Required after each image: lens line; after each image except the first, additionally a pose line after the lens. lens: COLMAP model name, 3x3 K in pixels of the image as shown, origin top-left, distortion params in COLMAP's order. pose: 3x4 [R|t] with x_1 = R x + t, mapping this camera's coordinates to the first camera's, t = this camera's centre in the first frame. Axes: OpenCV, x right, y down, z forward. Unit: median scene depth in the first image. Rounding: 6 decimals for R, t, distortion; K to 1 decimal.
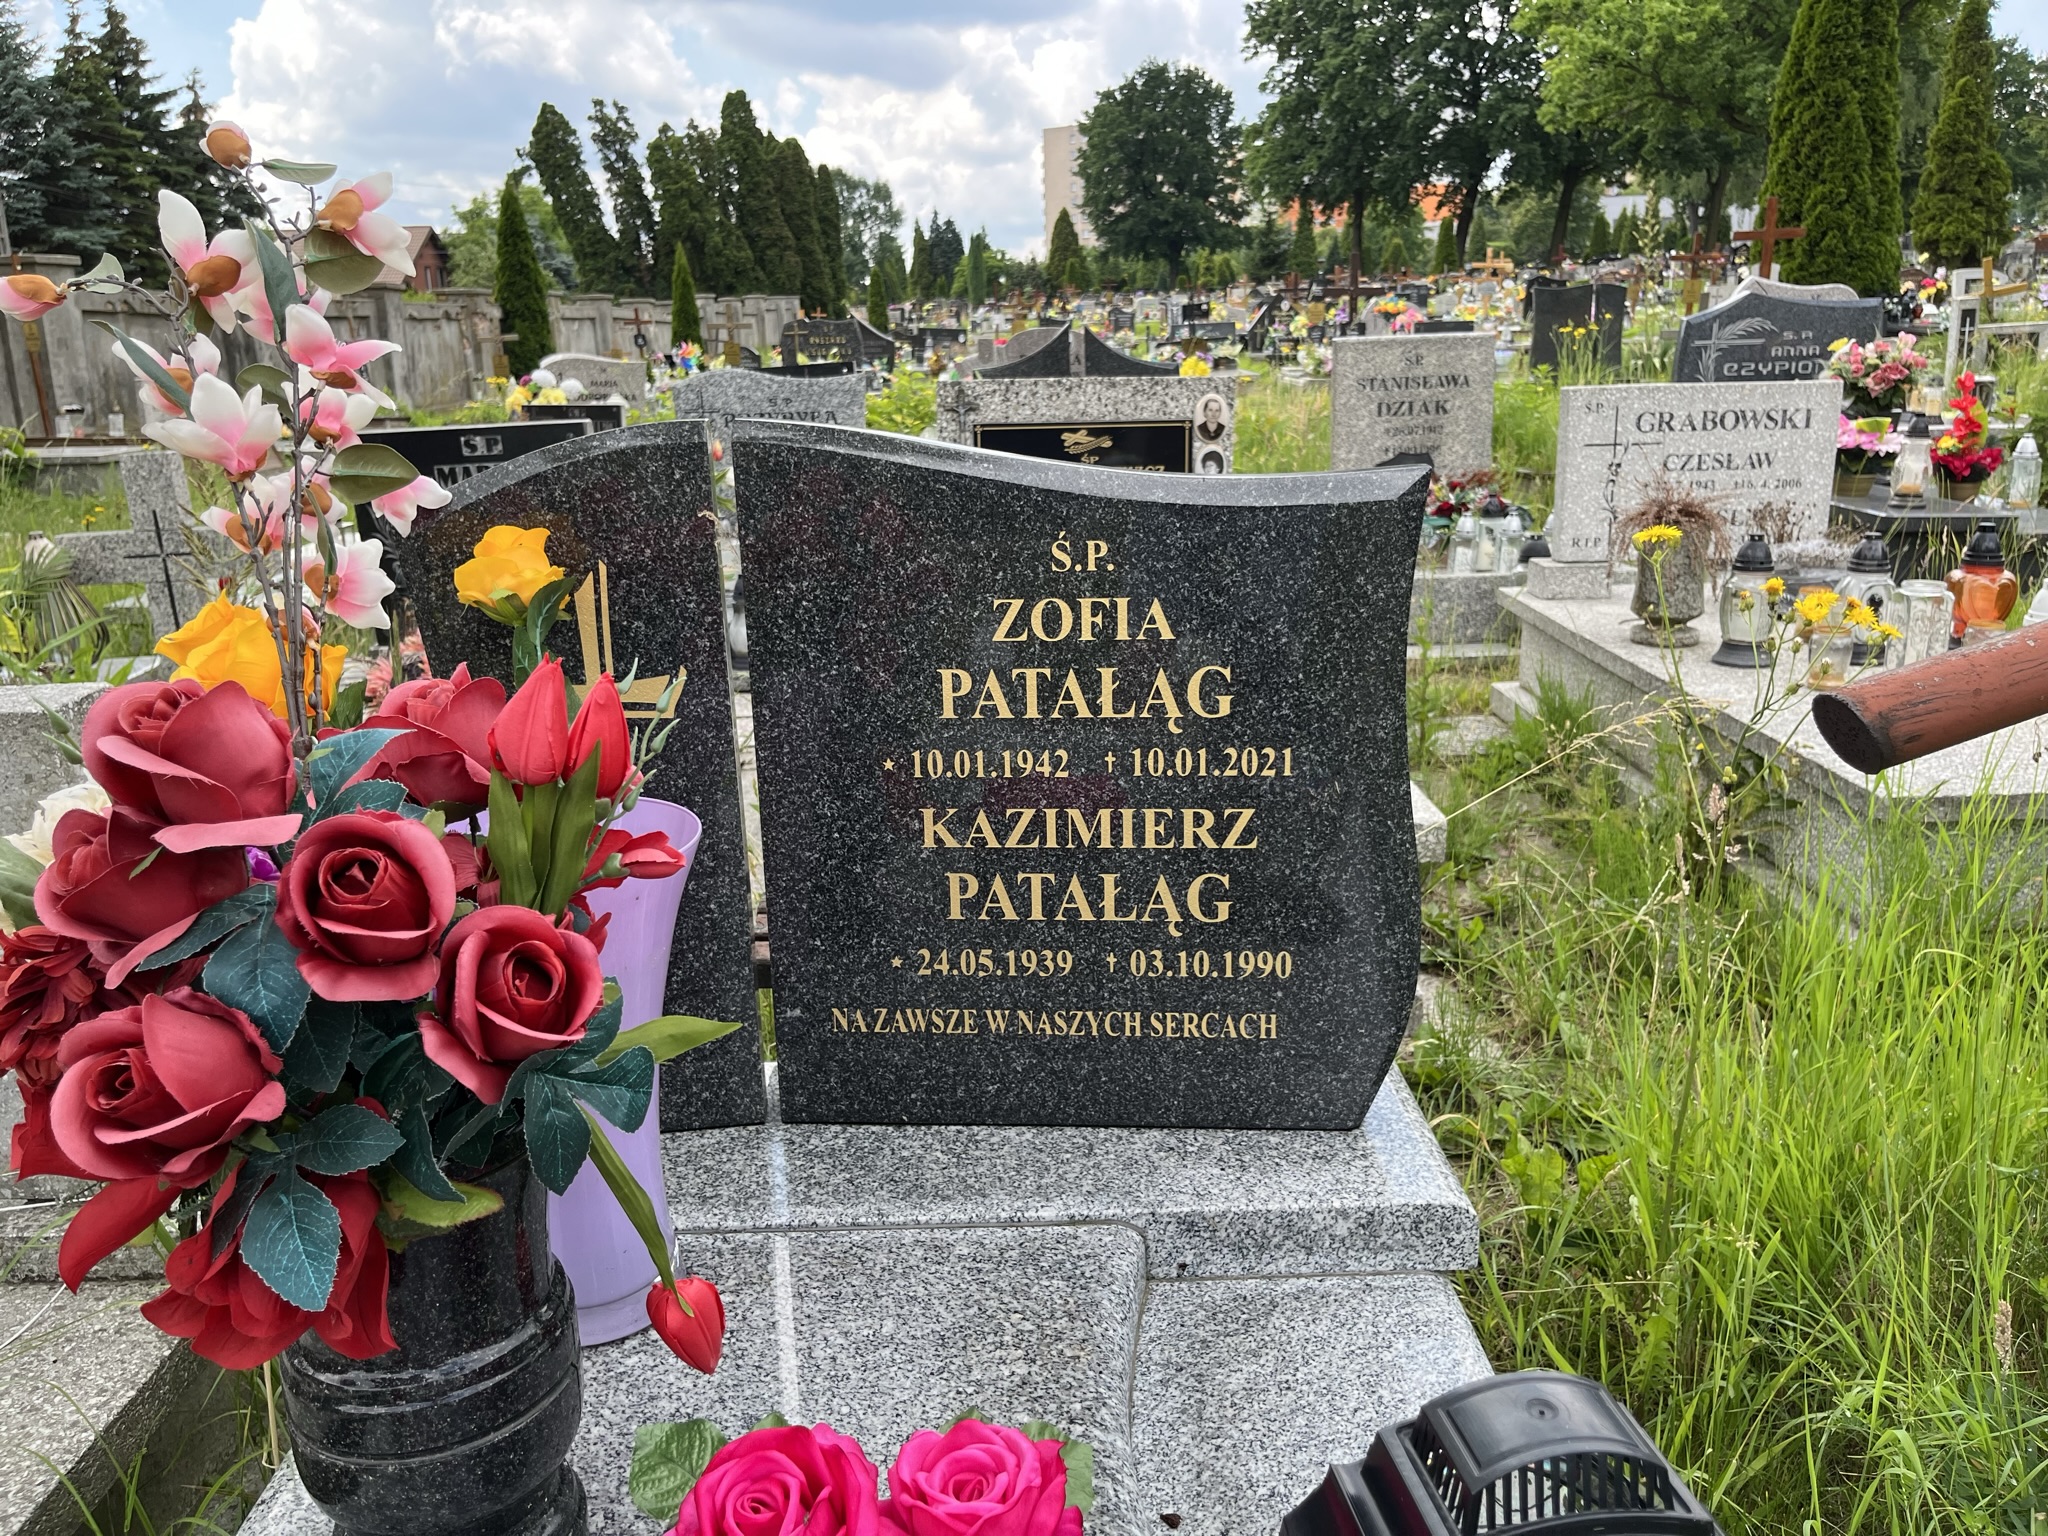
lens RADIAL K [[1576.2, 0, 1028.4], [0, 1576.2, 748.6], [0, 0, 1]] dist [0.085159, -0.128027]
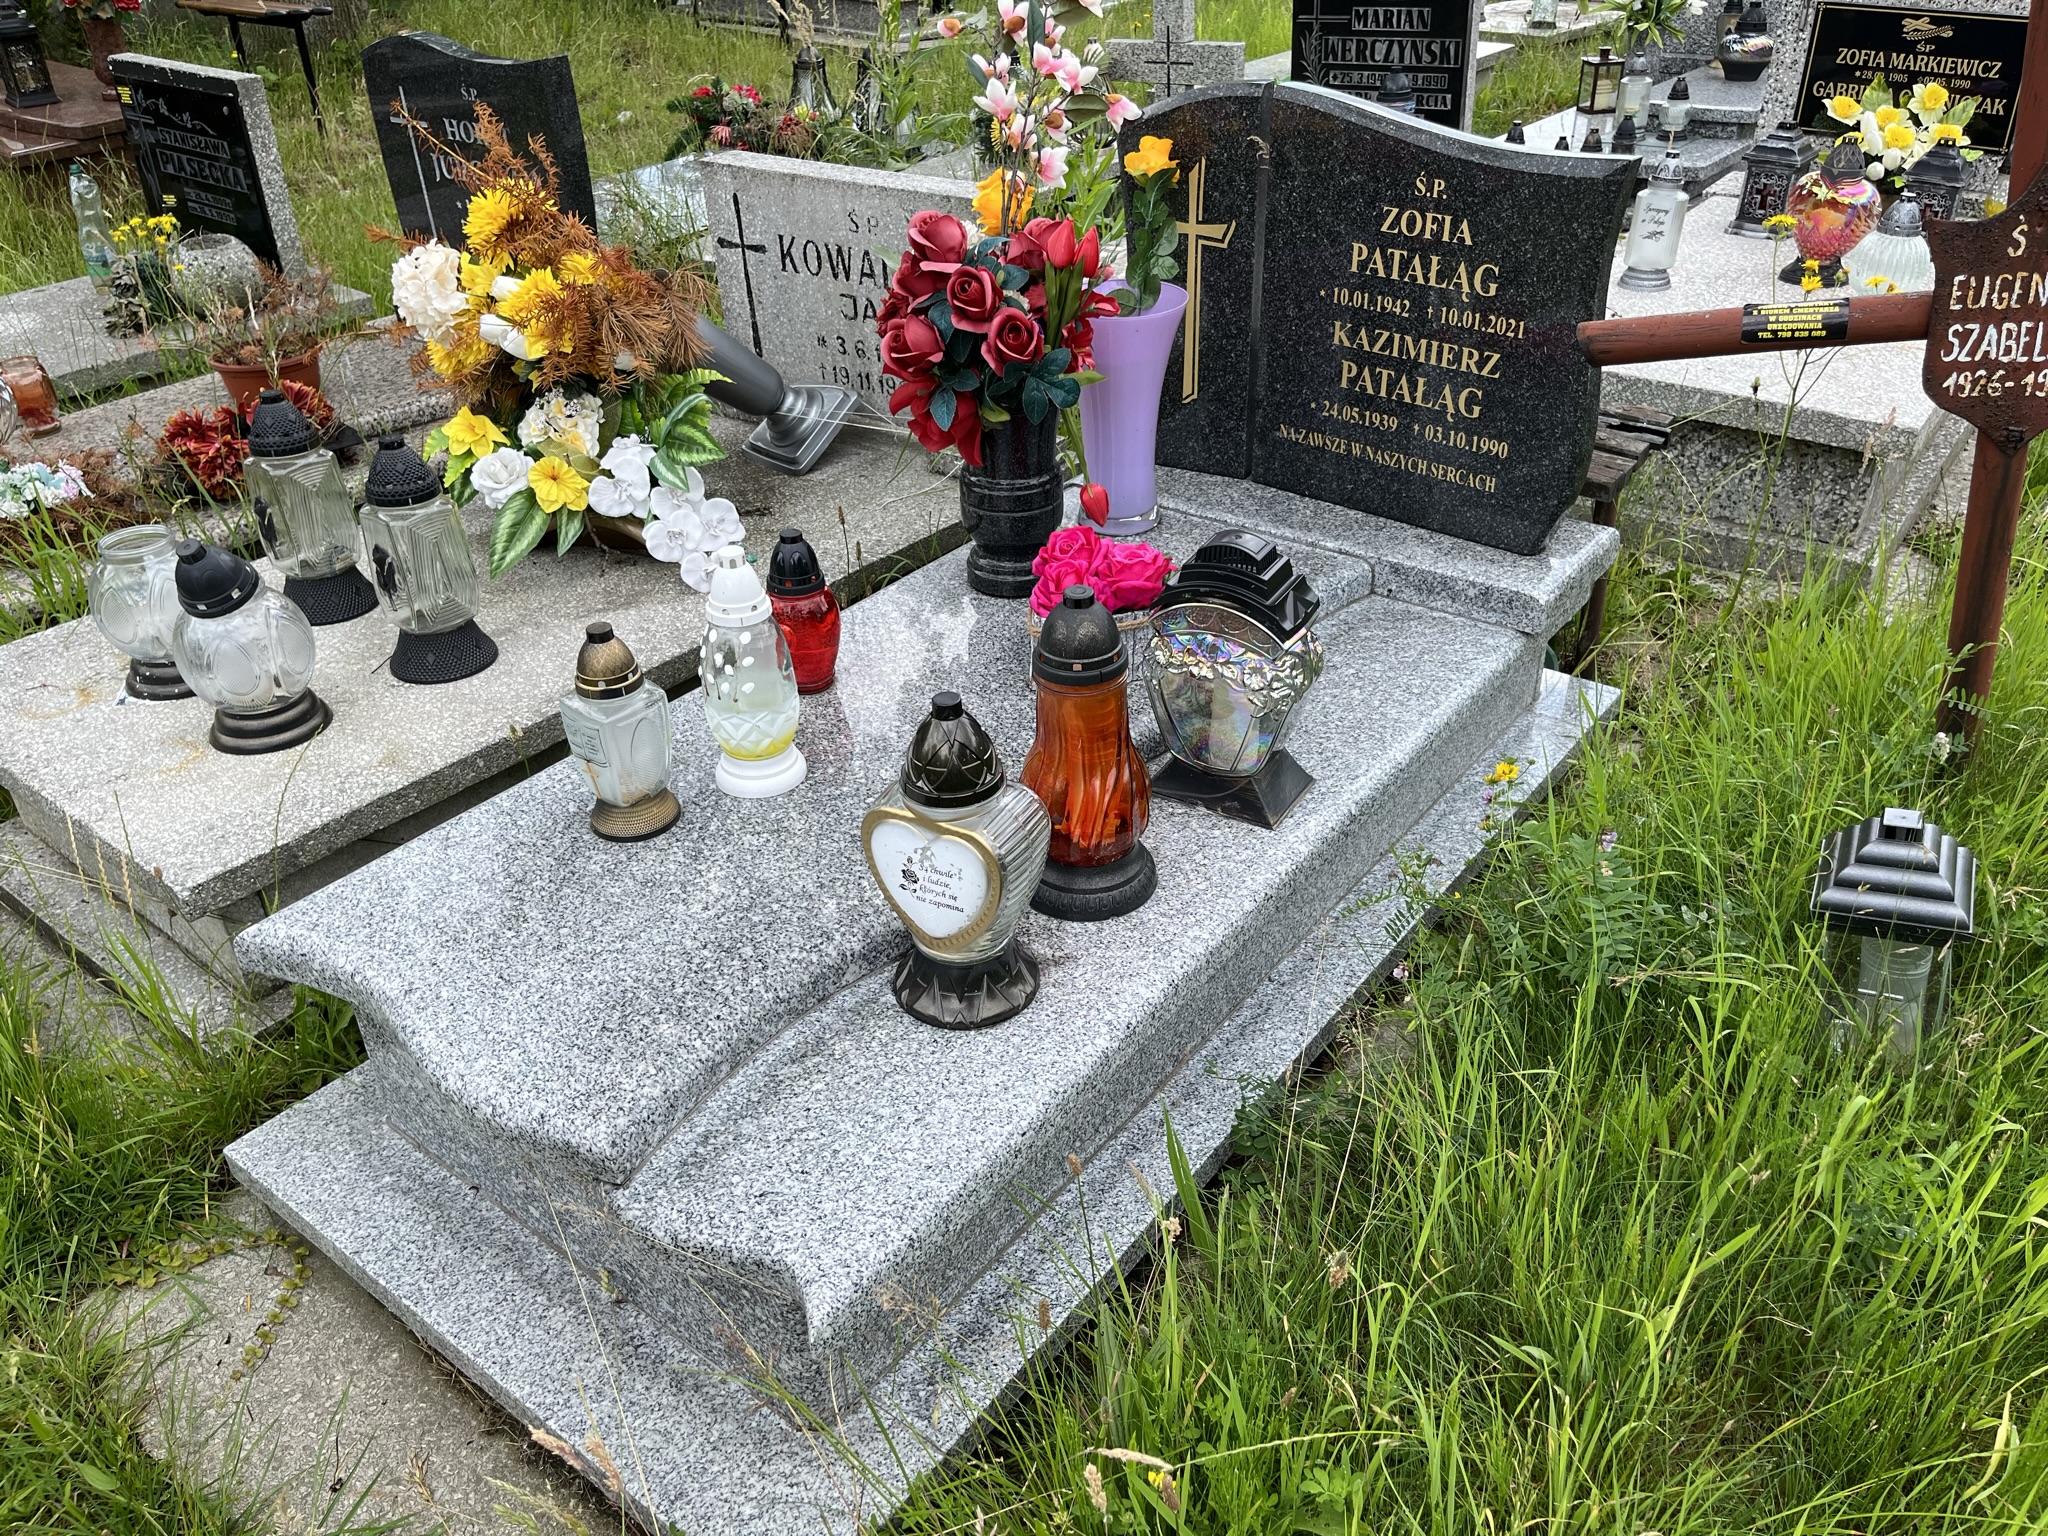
lens RADIAL K [[1576.2, 0, 1028.4], [0, 1576.2, 748.6], [0, 0, 1]] dist [0.085159, -0.128027]
pose [[0.792511, 0.321094, -0.518484, 0.771146], [-0.149847, 0.926633, 0.344815, -0.085012], [0.591162, -0.195576, 0.782481, -0.751130]]
